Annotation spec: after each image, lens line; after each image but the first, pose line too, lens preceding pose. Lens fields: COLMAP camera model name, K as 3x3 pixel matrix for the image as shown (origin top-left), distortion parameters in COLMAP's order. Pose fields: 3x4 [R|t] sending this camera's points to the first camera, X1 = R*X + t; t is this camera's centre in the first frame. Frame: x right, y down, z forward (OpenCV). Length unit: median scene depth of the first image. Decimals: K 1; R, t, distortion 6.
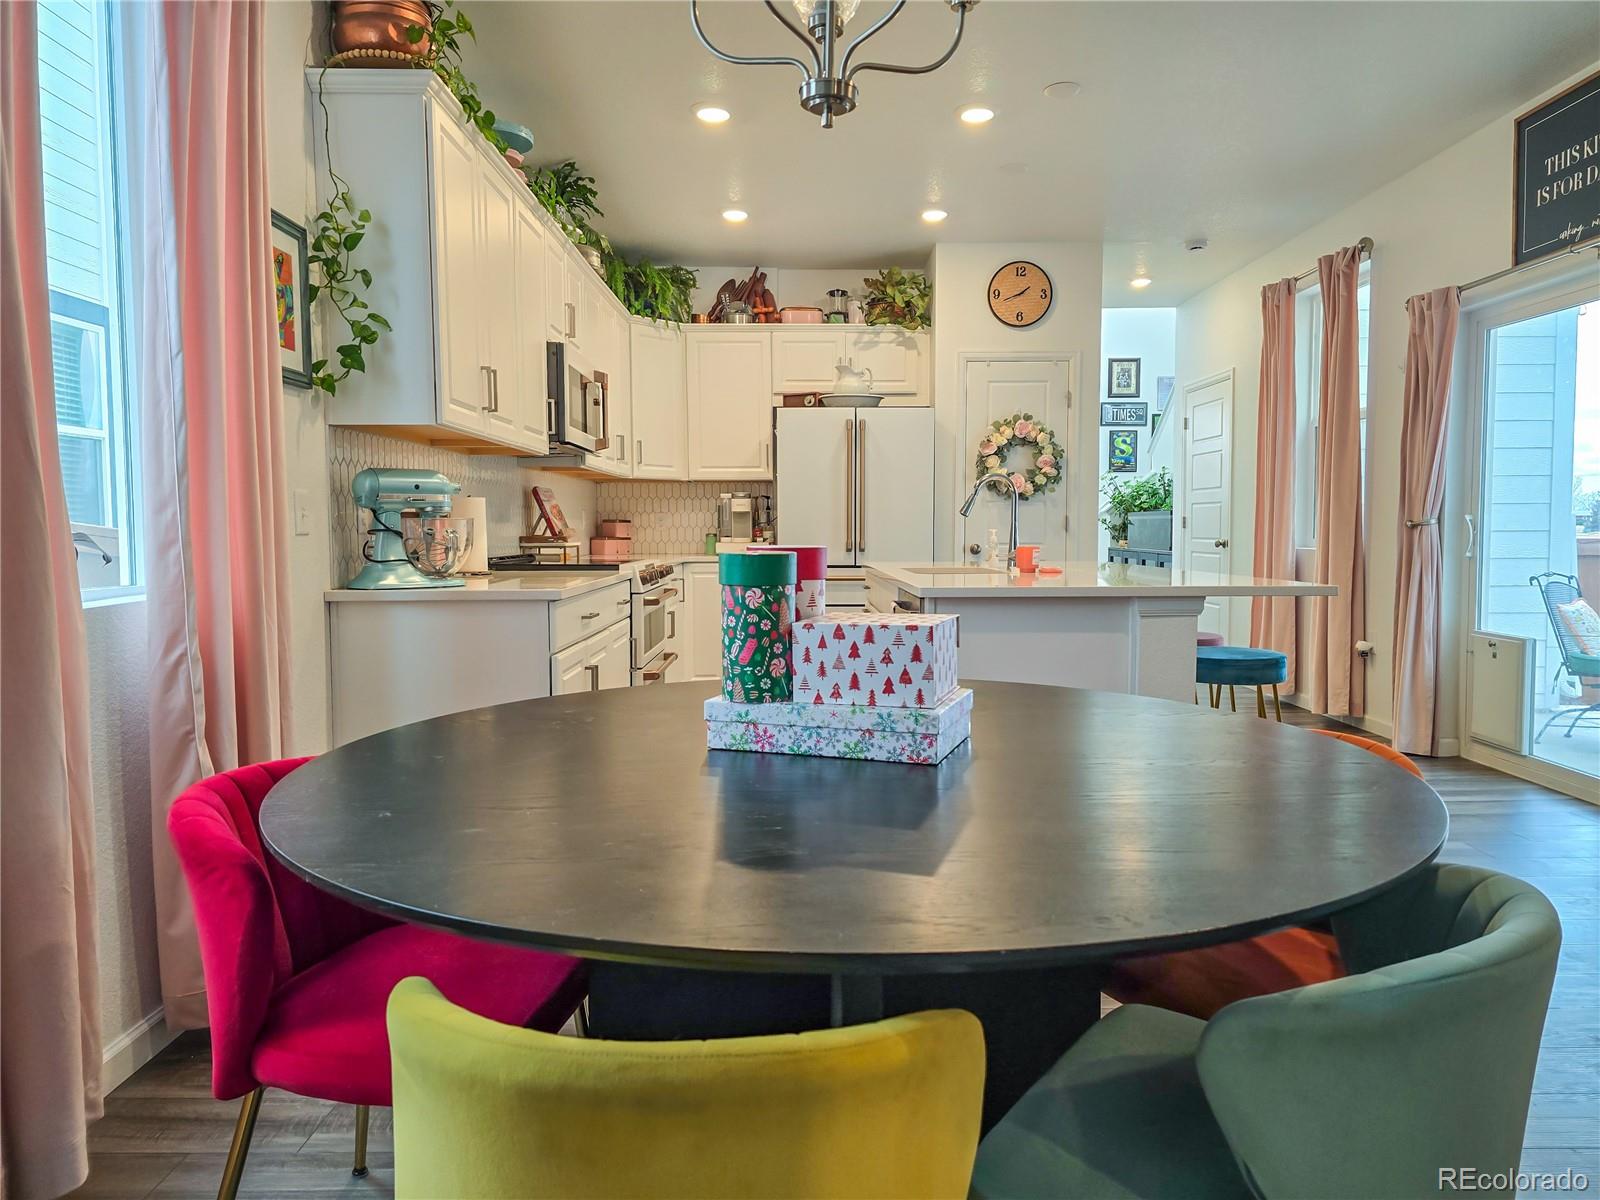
lens RADIAL K [[1067.5, 0, 813.3], [0, 1067.5, 589.2], [0, 0, 1]] dist [0.064852, -0.058432]
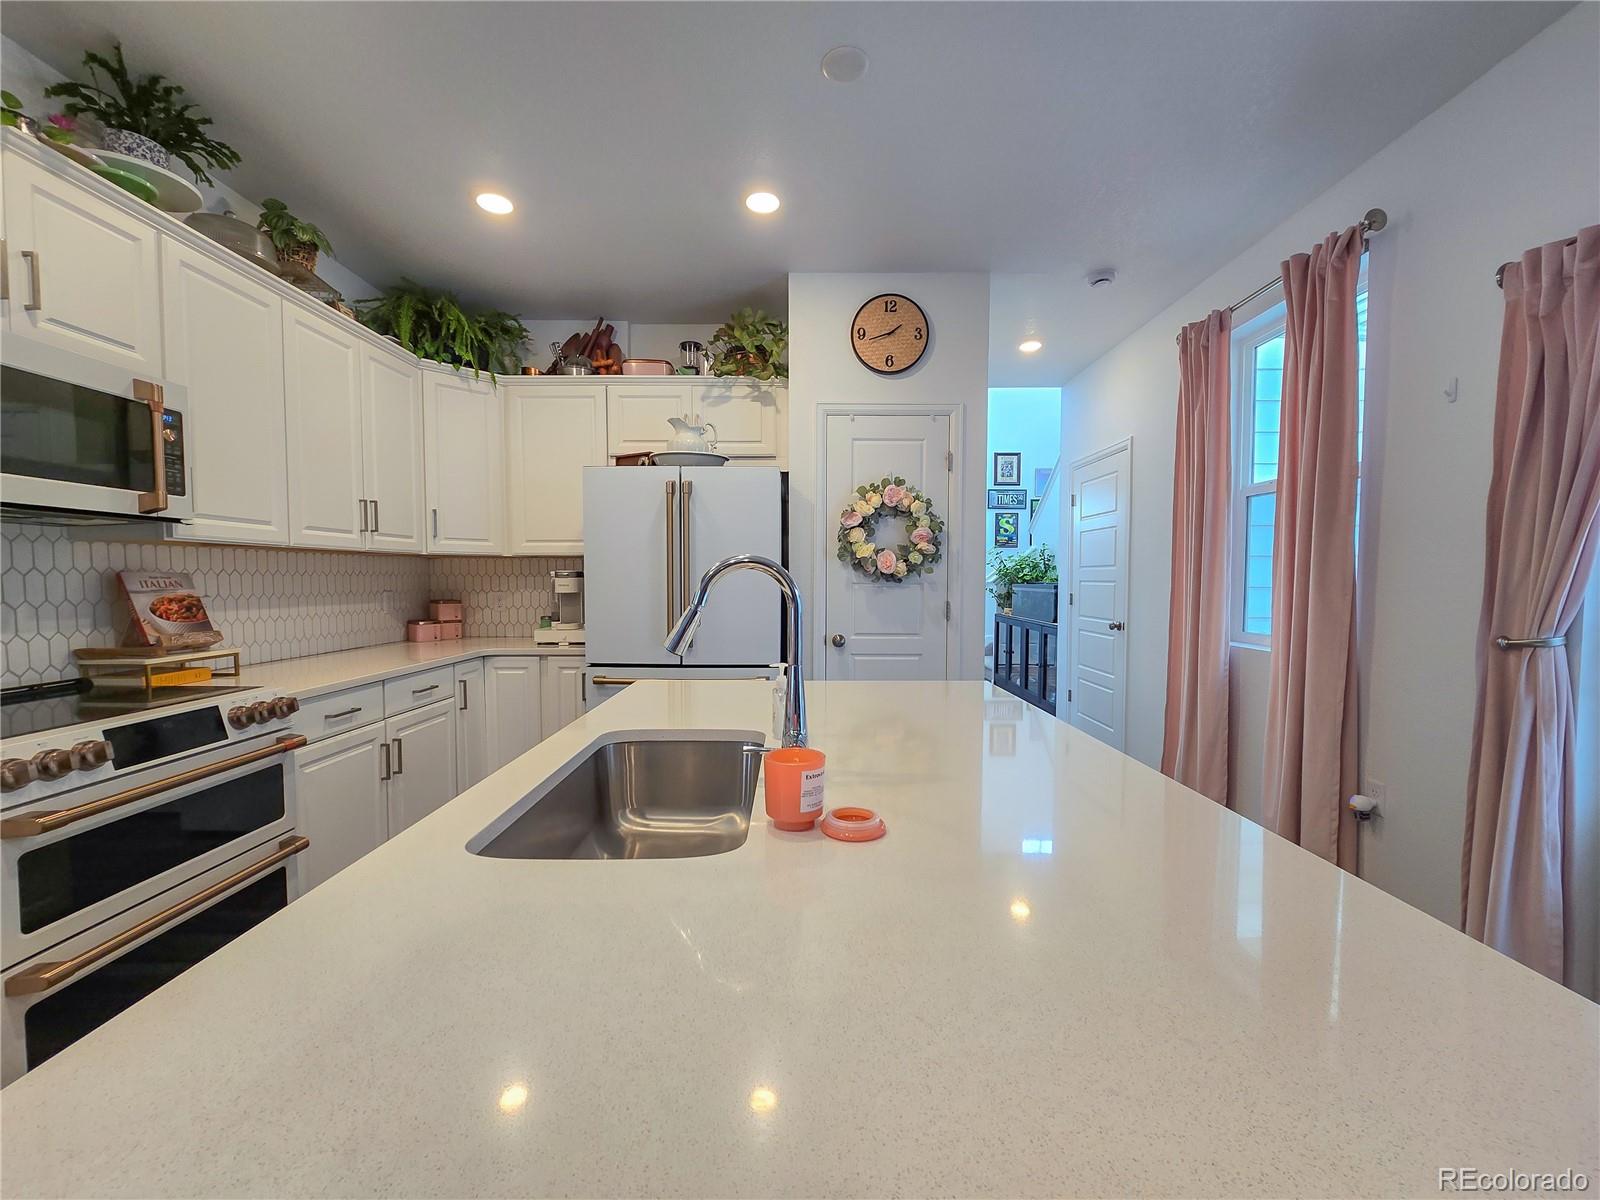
lens RADIAL K [[657.0, 0, 800.8], [0, 657.0, 610.4], [0, 0, 1]] dist [-0.005858, 0.001476]
pose [[0.999866, 0.004948, -0.015634, 0.132931], [-0.005099, 0.999941, -0.009630, -0.057053], [0.015586, 0.009708, 0.999831, 0.497475]]
